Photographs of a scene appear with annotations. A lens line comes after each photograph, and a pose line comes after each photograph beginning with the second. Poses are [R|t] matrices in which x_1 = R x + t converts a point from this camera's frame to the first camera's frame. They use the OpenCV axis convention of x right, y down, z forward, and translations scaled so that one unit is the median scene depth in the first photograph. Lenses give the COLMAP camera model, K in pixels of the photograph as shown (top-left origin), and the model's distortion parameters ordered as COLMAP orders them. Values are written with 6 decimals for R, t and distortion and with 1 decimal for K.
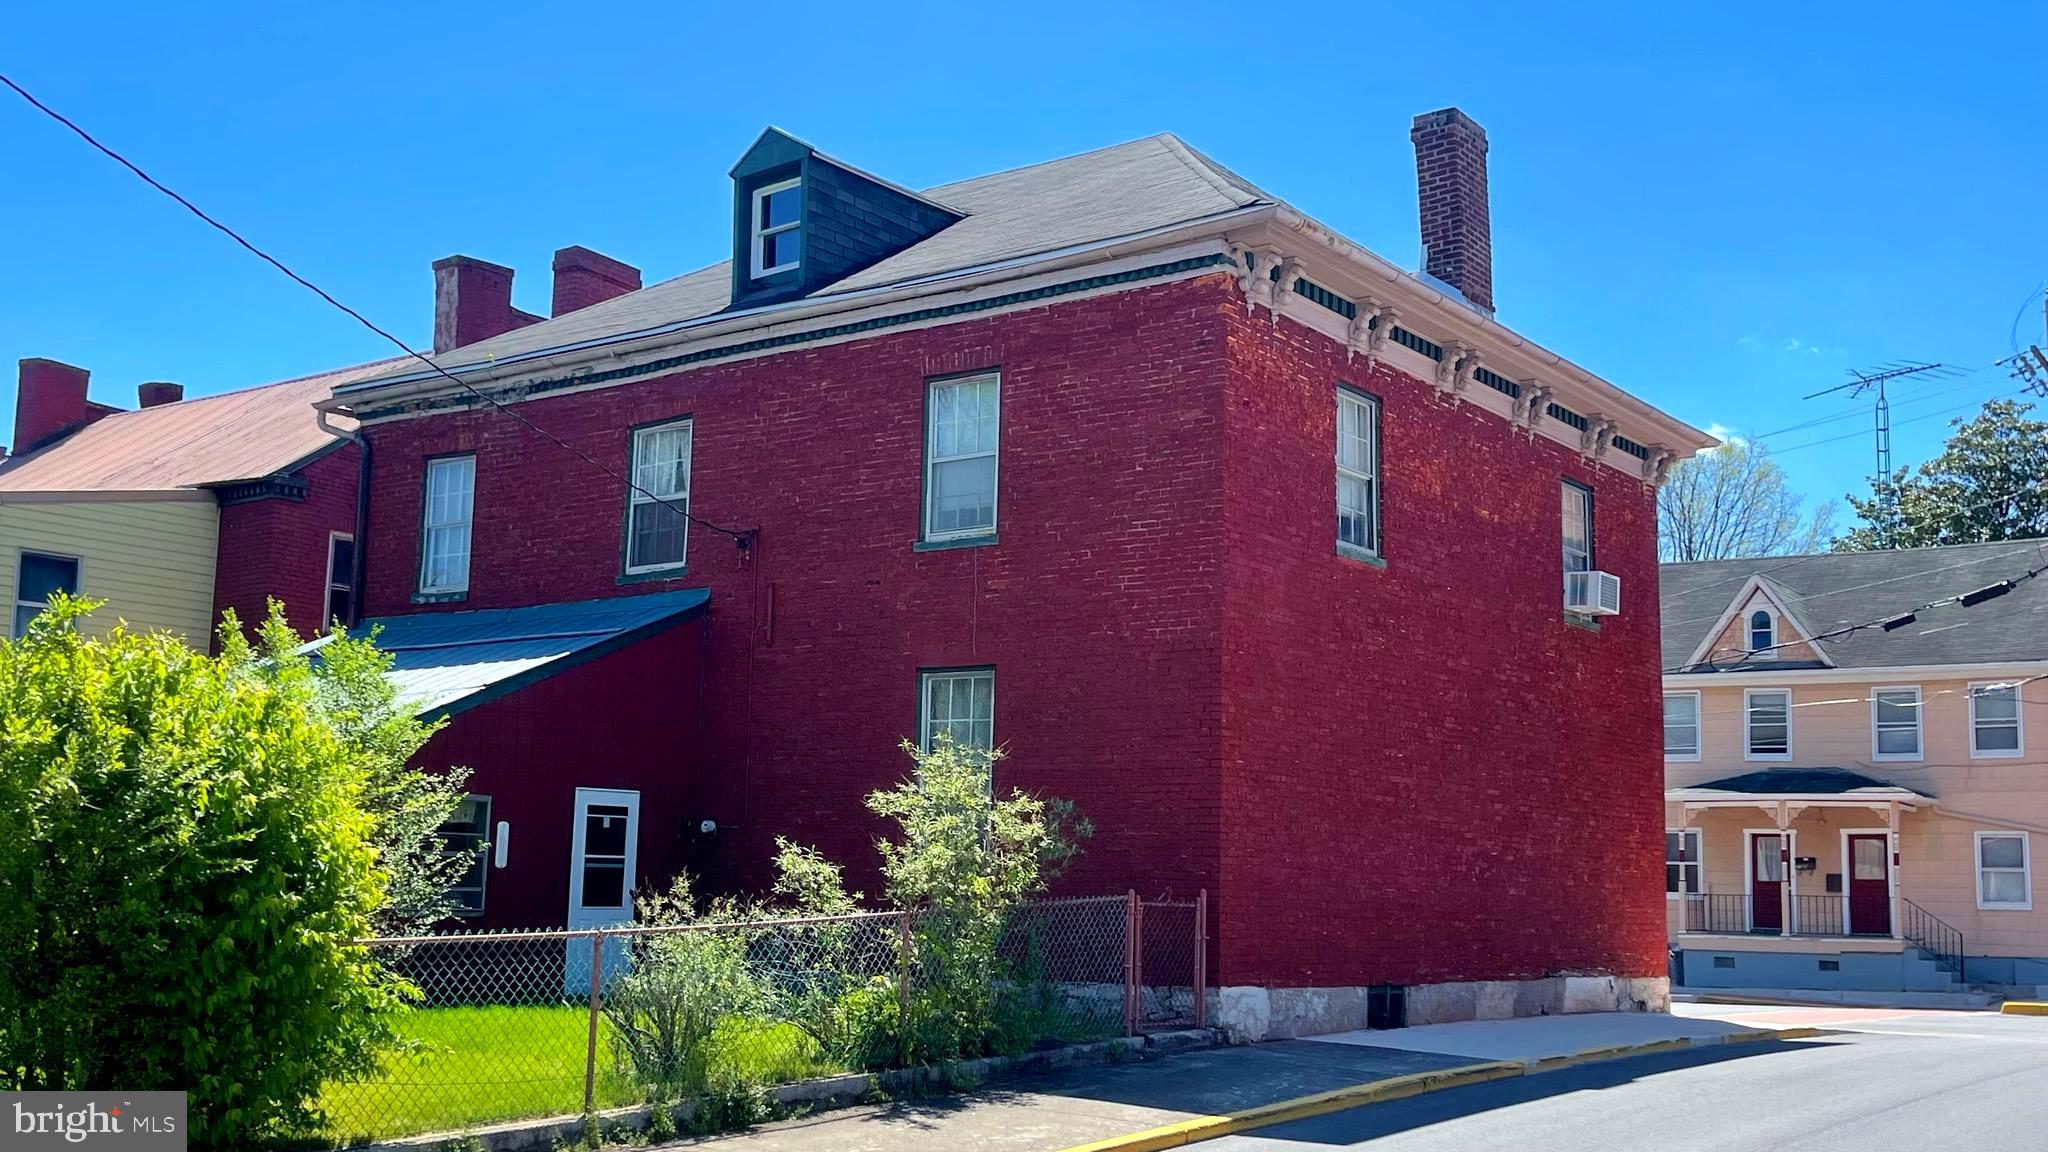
lens RADIAL K [[2098.4, 0, 1024.7], [0, 2098.4, 575.9], [0, 0, 1]] dist [0.104365, 0.000000]
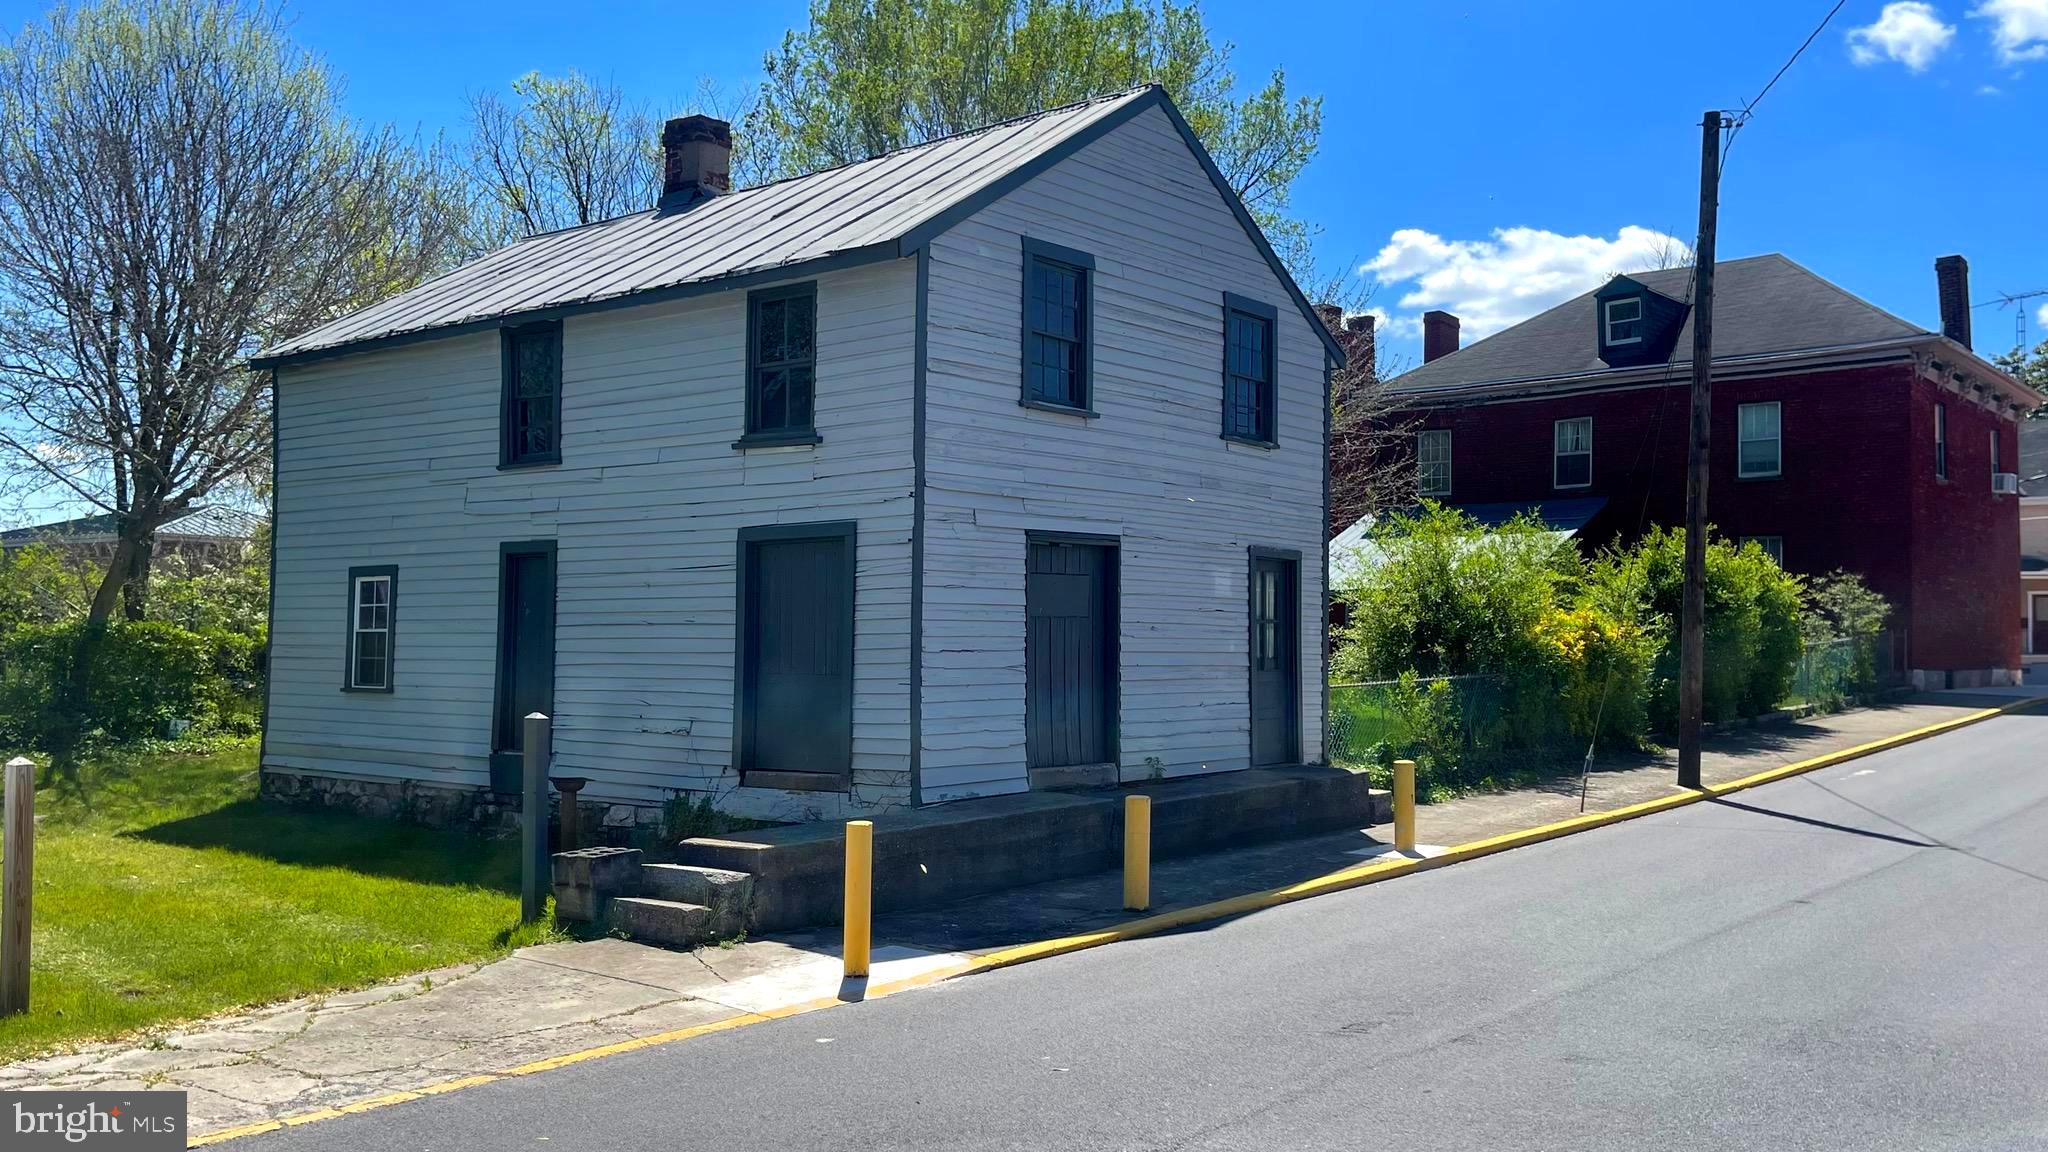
lens RADIAL K [[1741.2, 0, 1024.4], [0, 1741.2, 573.9], [0, 0, 1]] dist [0.061496, 0.000504]
pose [[0.998987, -0.014914, -0.042447, -0.665611], [0.019405, 0.994022, 0.107438, -0.118794], [0.040591, -0.108153, 0.993305, -0.823211]]
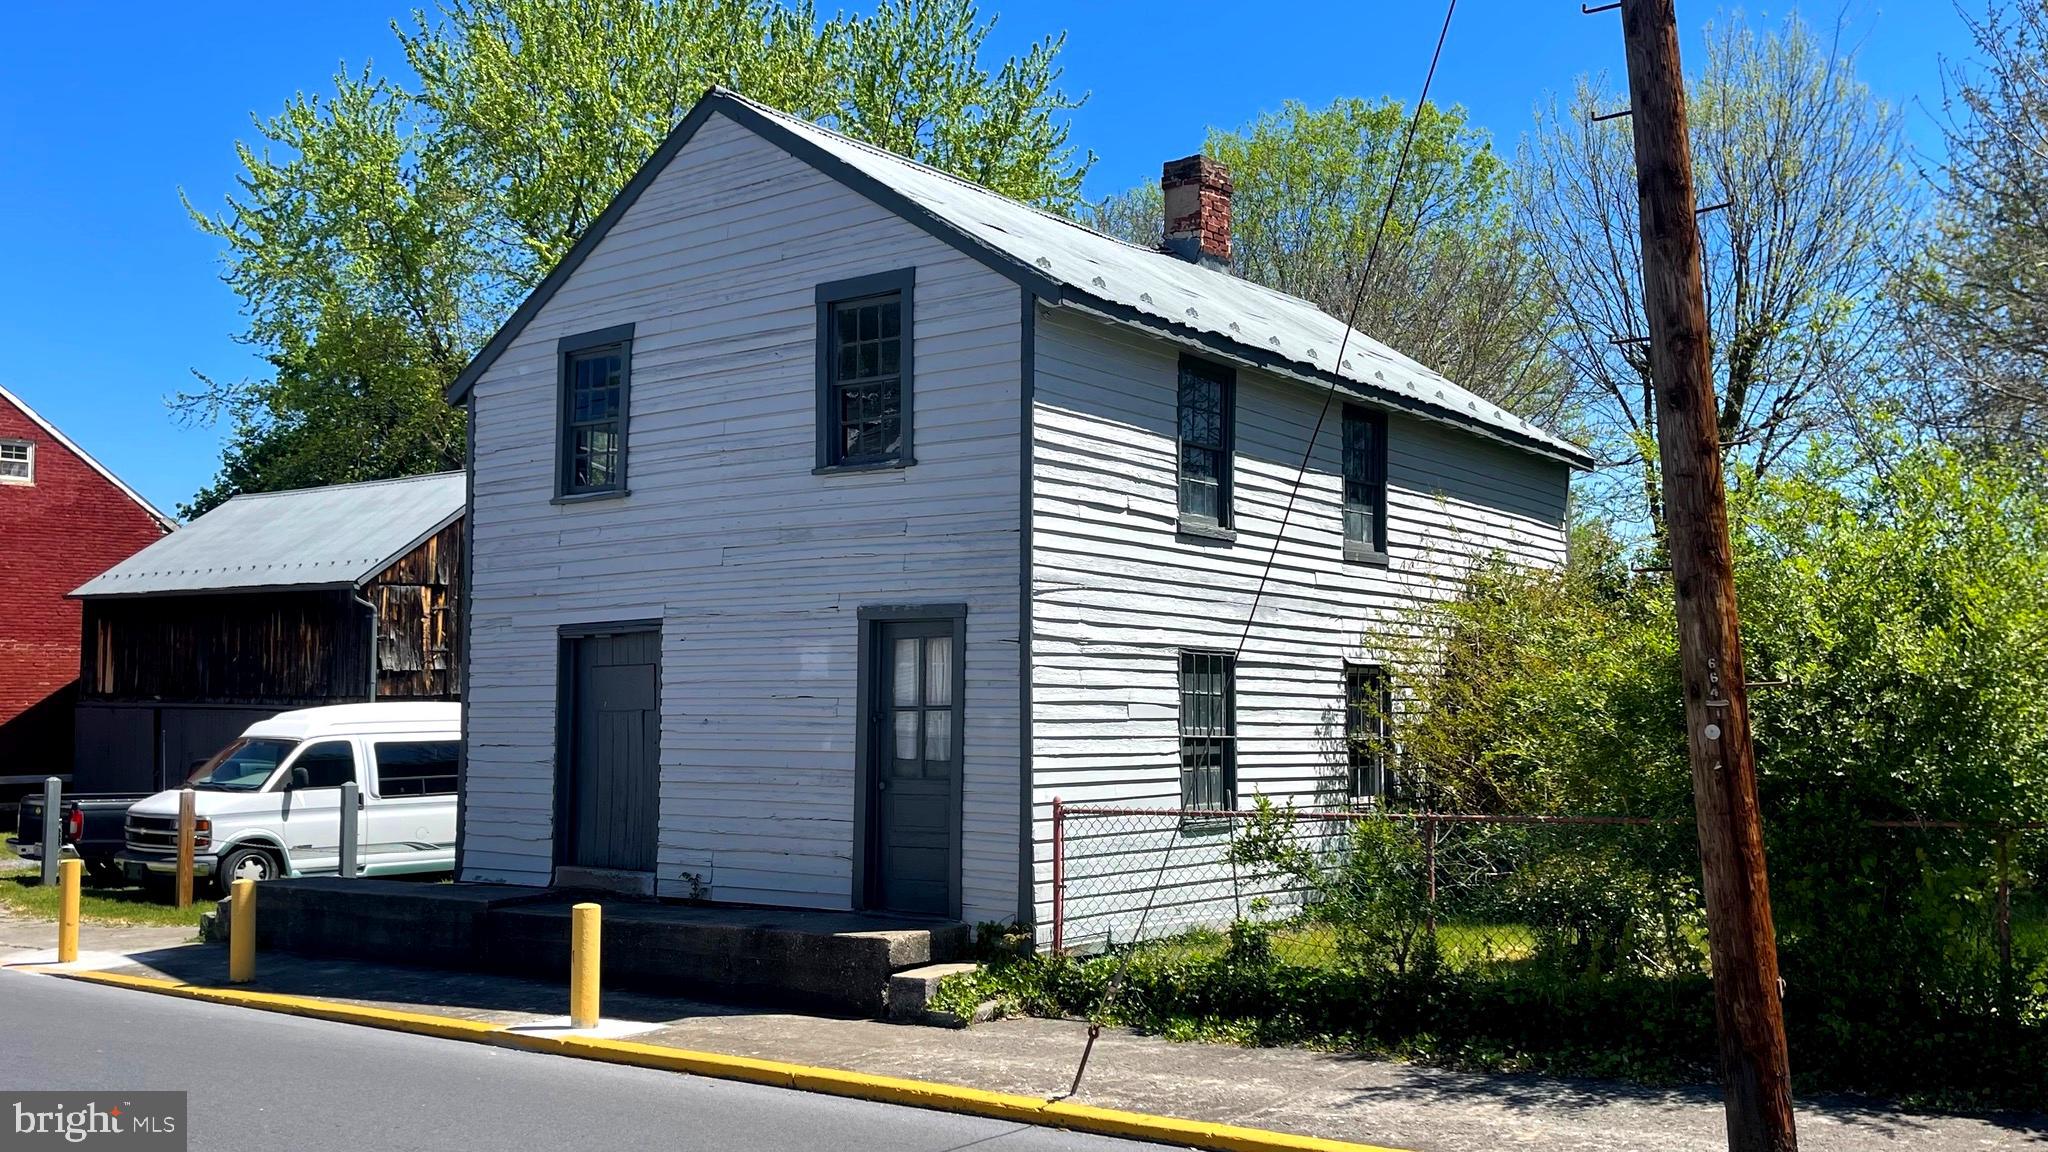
lens RADIAL K [[1839.4, 0, 1023.9], [0, 1839.4, 582.7], [0, 0, 1]] dist [0.091305, -0.032423]
pose [[-0.021920, -0.092336, -0.995487, 0.991857], [0.145523, 0.984826, -0.094552, 0.202870], [0.989112, -0.146939, -0.008151, 1.244387]]
